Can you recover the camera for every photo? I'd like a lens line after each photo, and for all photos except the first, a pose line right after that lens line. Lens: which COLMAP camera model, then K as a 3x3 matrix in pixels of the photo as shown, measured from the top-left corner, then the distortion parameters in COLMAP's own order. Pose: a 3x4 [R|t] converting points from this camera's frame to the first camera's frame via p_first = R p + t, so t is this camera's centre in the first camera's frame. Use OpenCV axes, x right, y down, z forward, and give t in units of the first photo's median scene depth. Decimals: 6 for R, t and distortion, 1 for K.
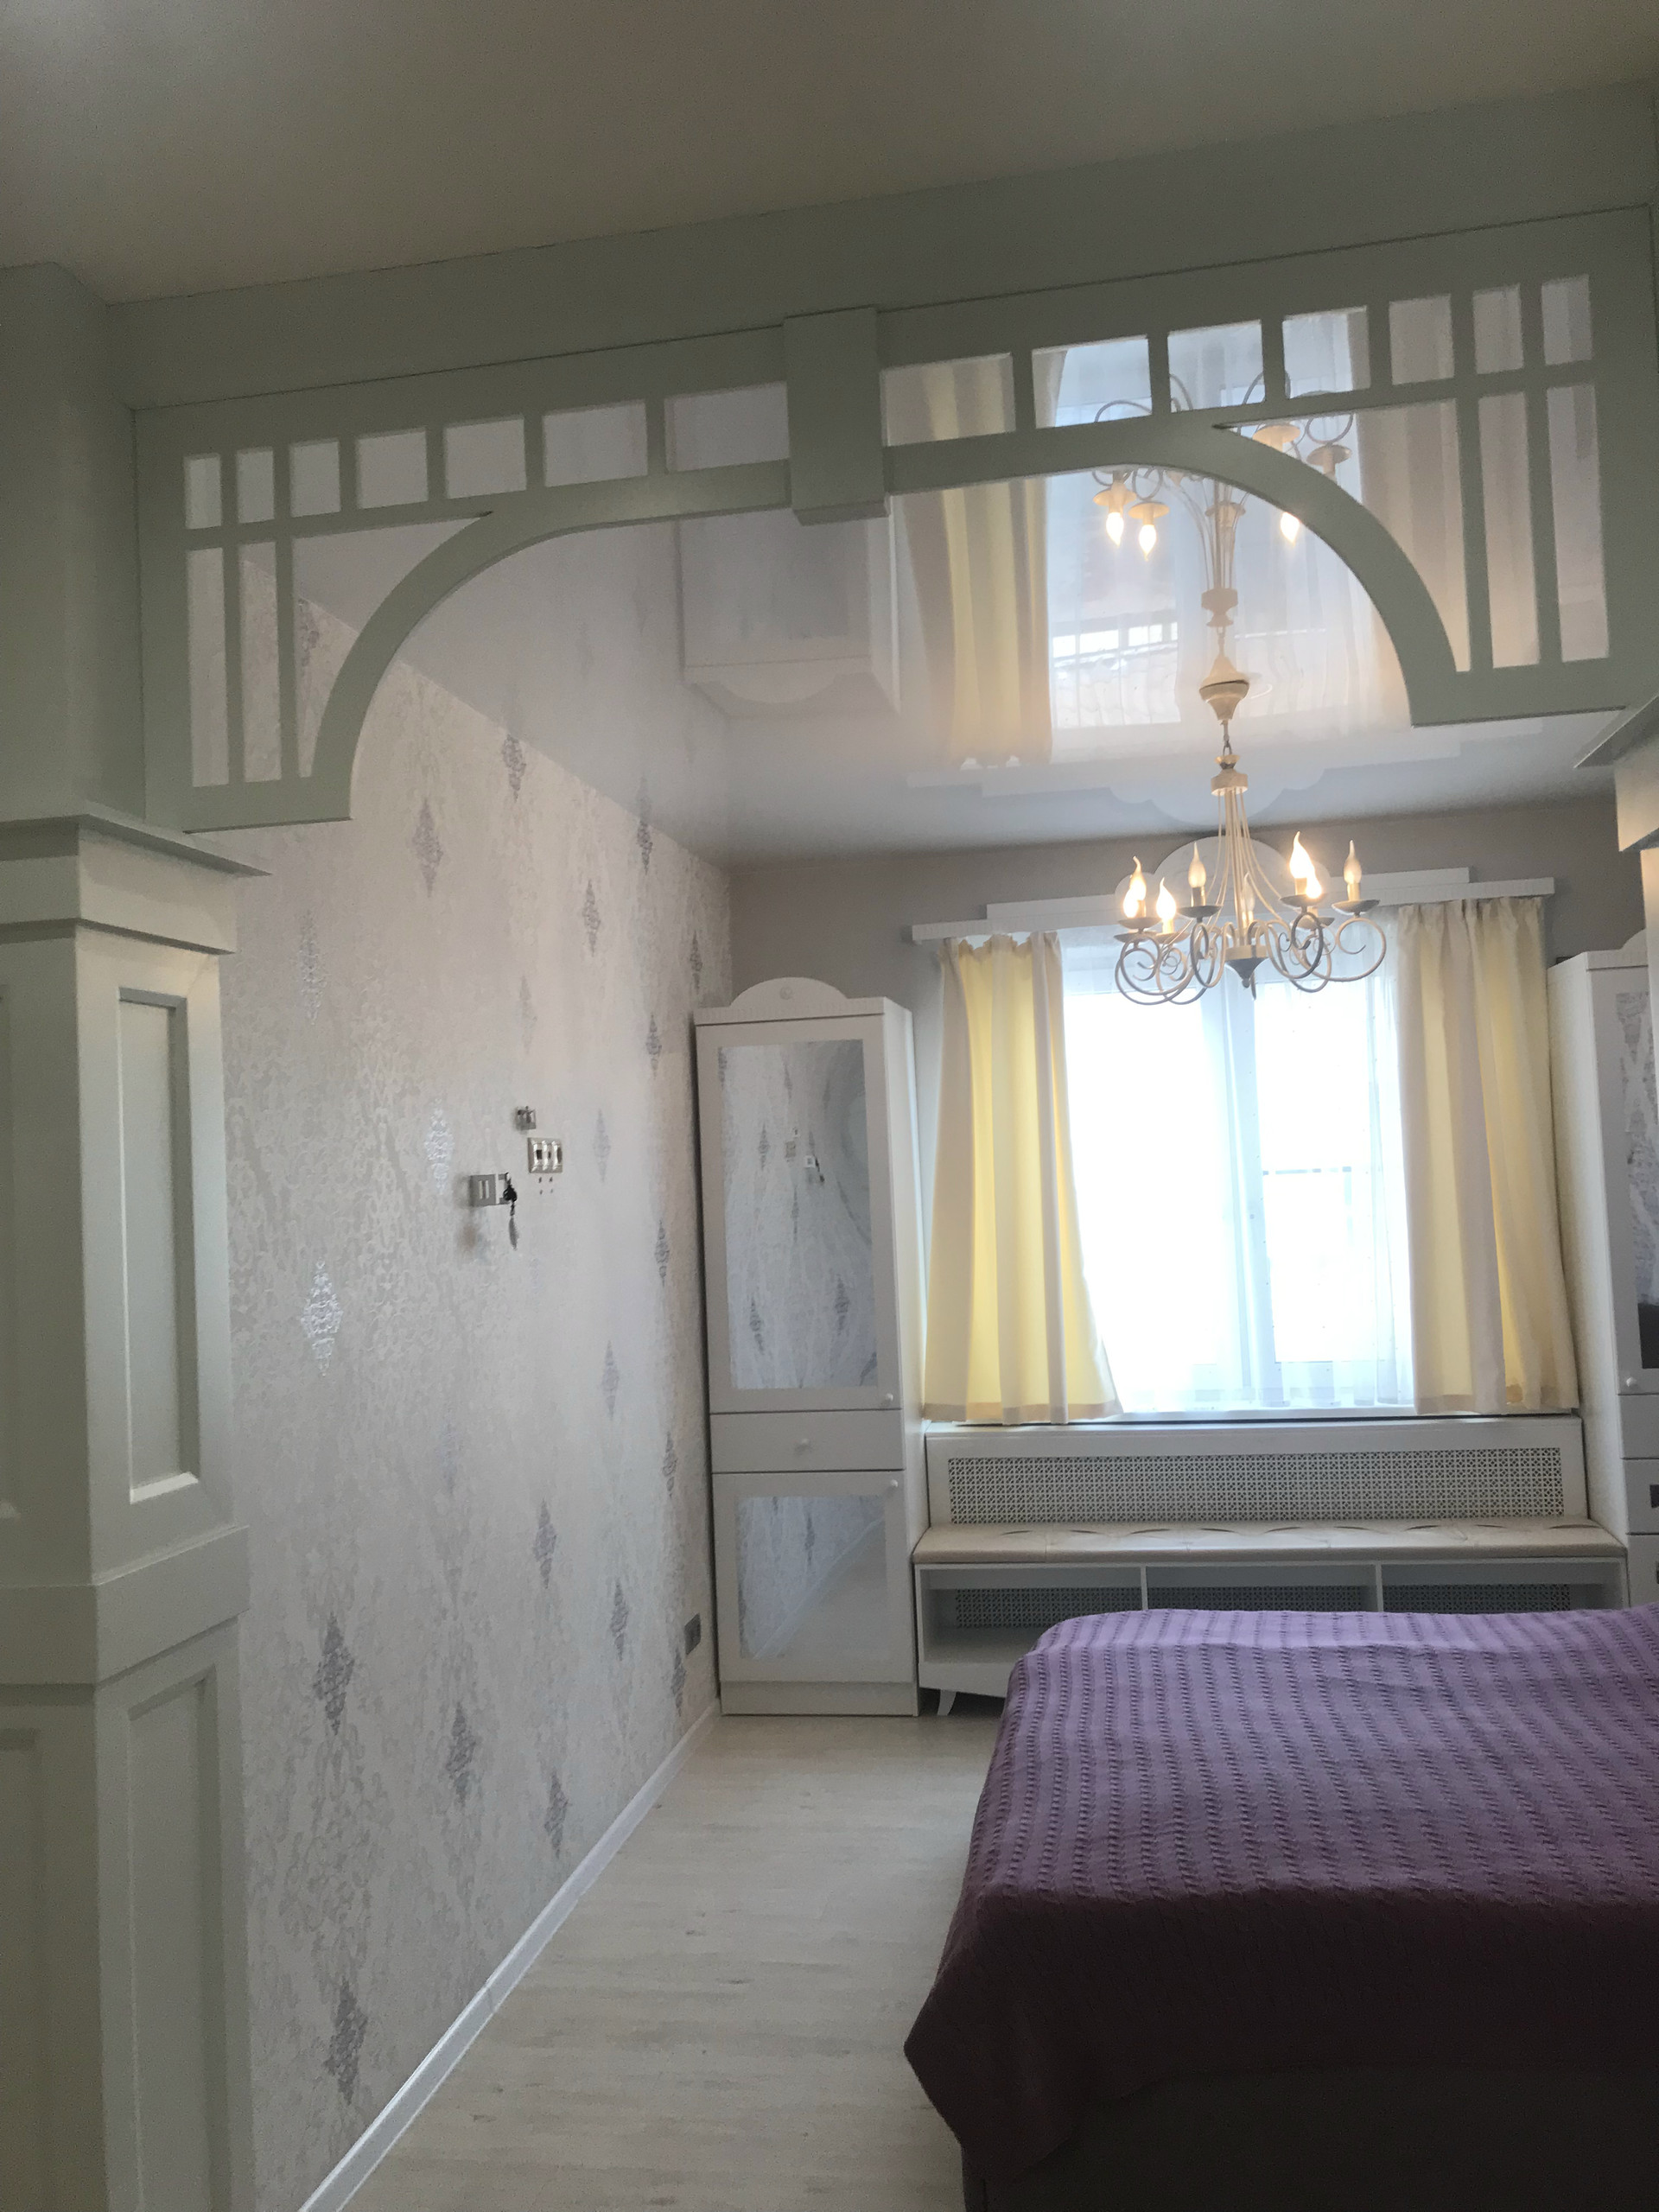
lens RADIAL K [[1816.3, 0, 824.4], [0, 1816.3, 1101.7], [0, 0, 1]] dist [0.067862, -0.020467]
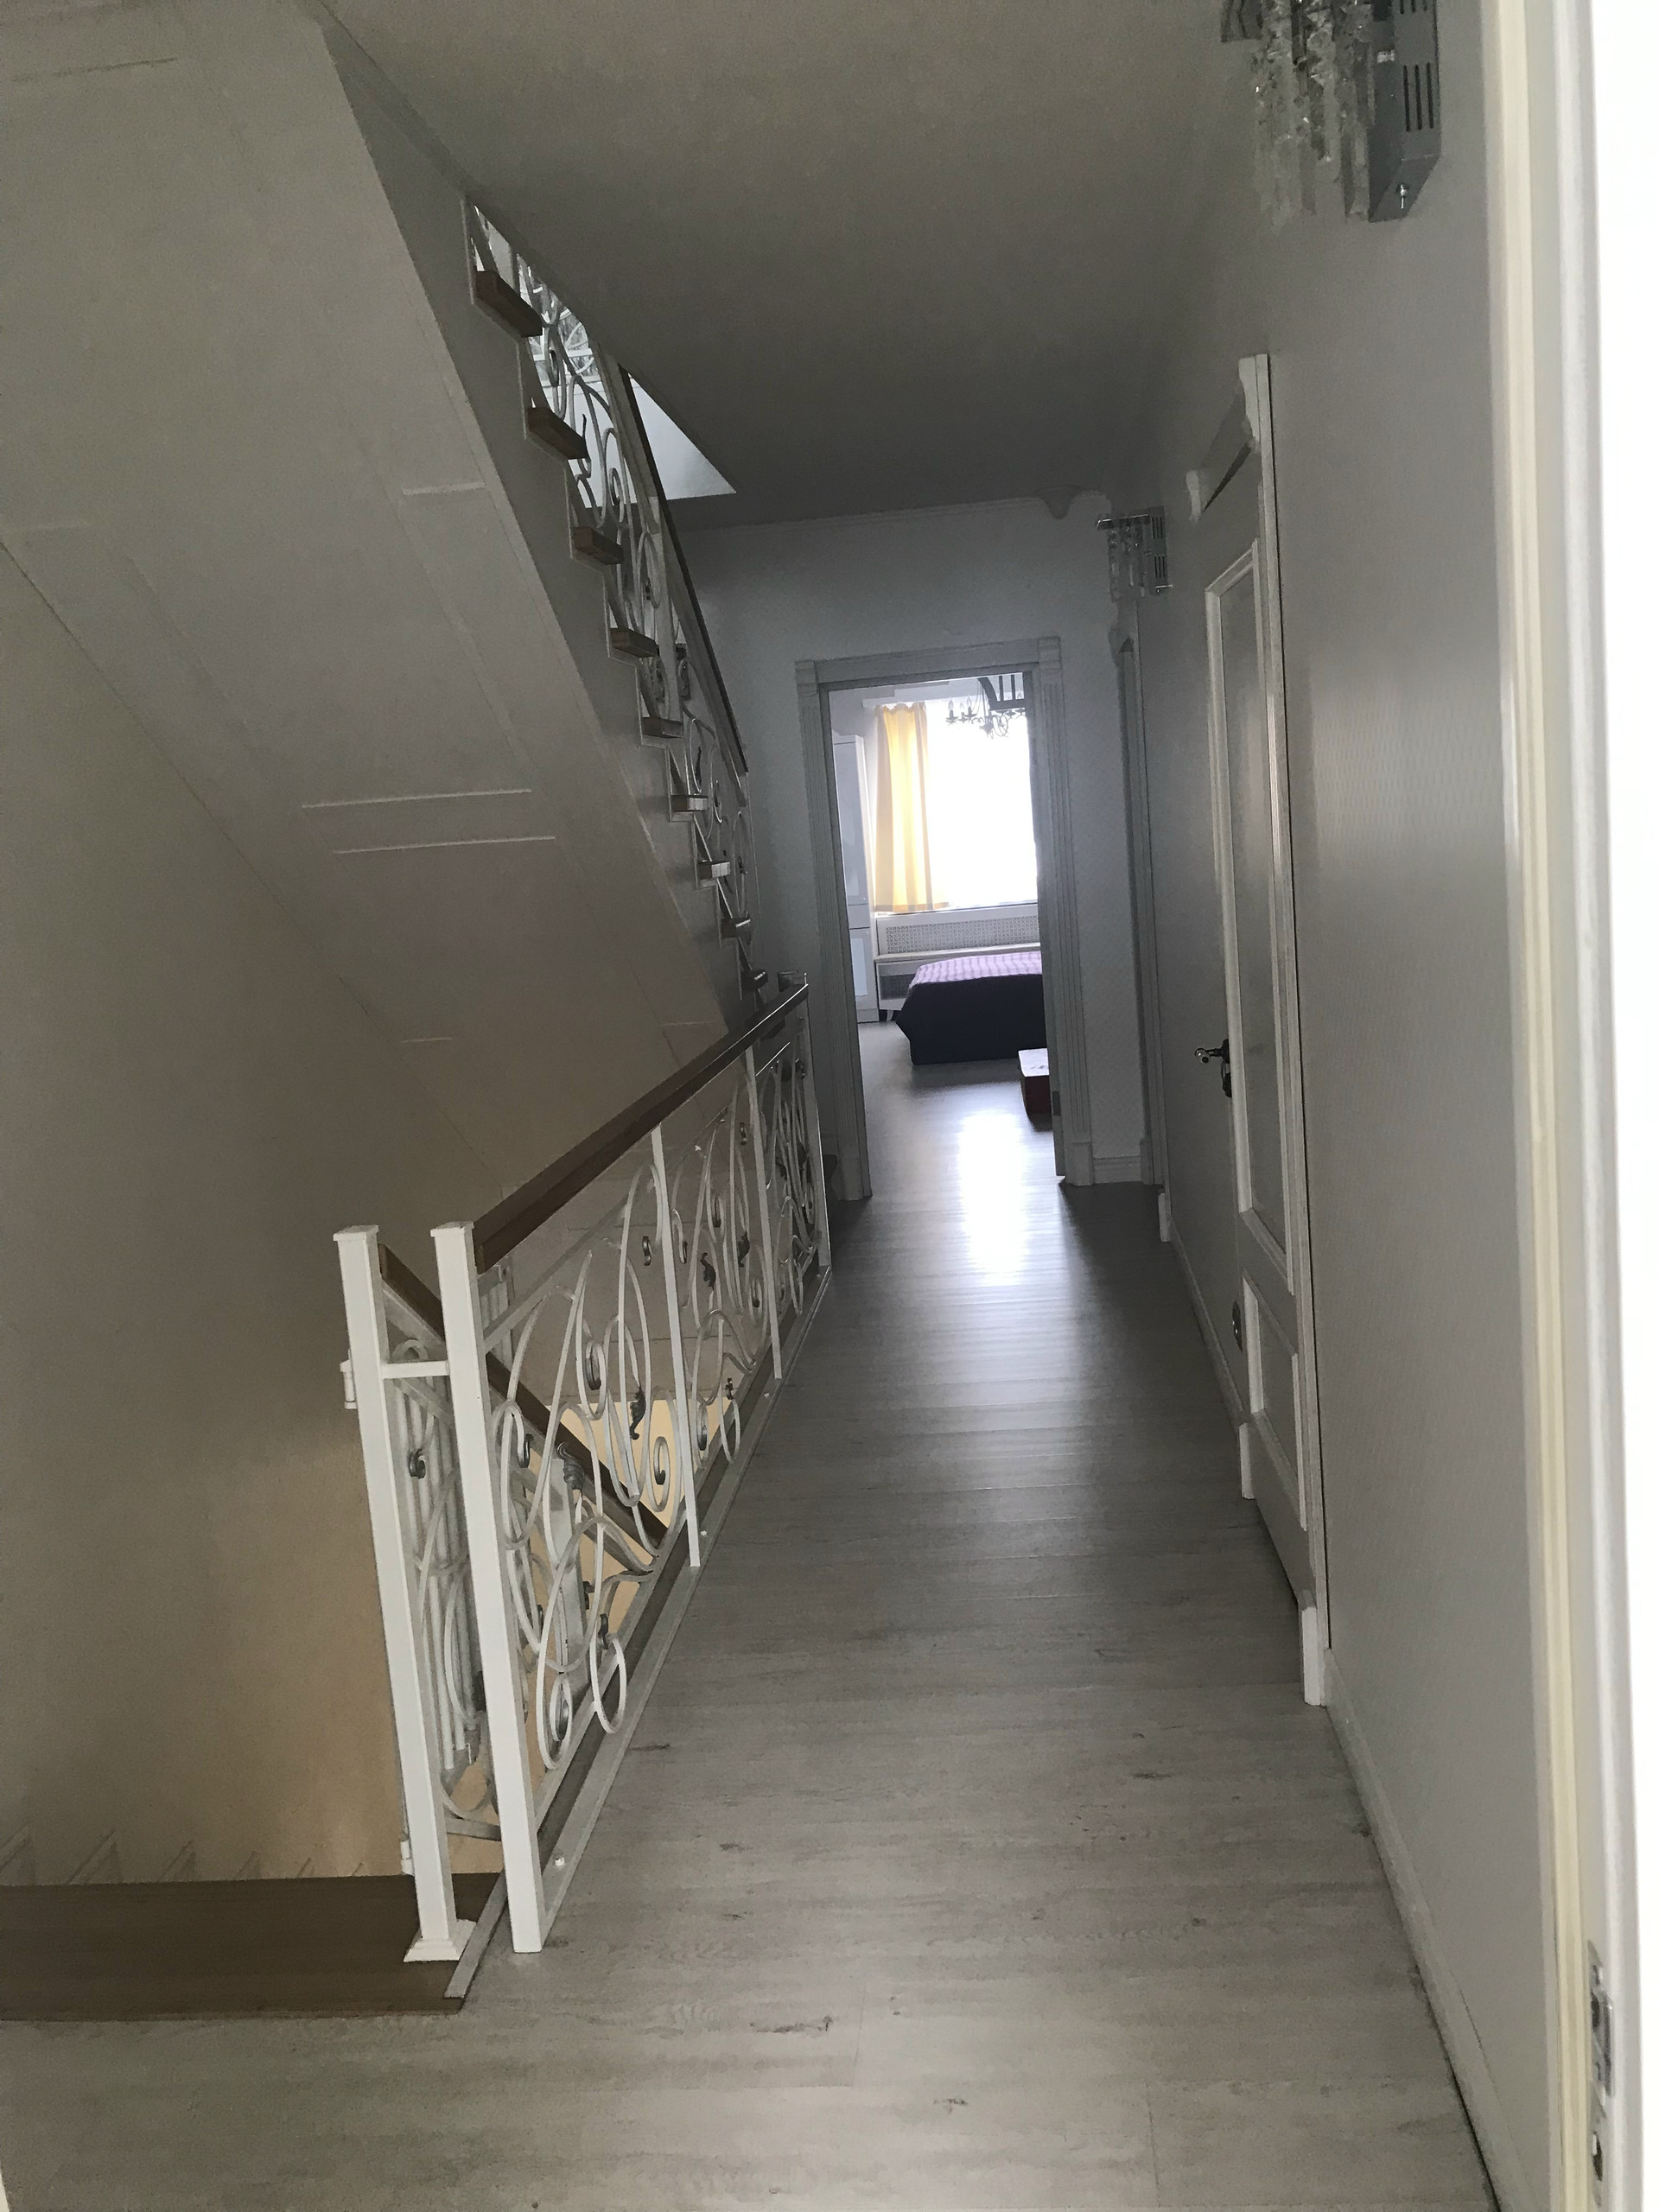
lens RADIAL K [[1816.3, 0, 831.1], [0, 1816.3, 1110.0], [0, 0, 1]] dist [0.067862, -0.020467]
pose [[0.995828, -0.046237, 0.078668, -0.207387], [0.031800, 0.983921, 0.175749, 0.006132], [-0.085530, -0.172514, 0.981287, -1.419257]]
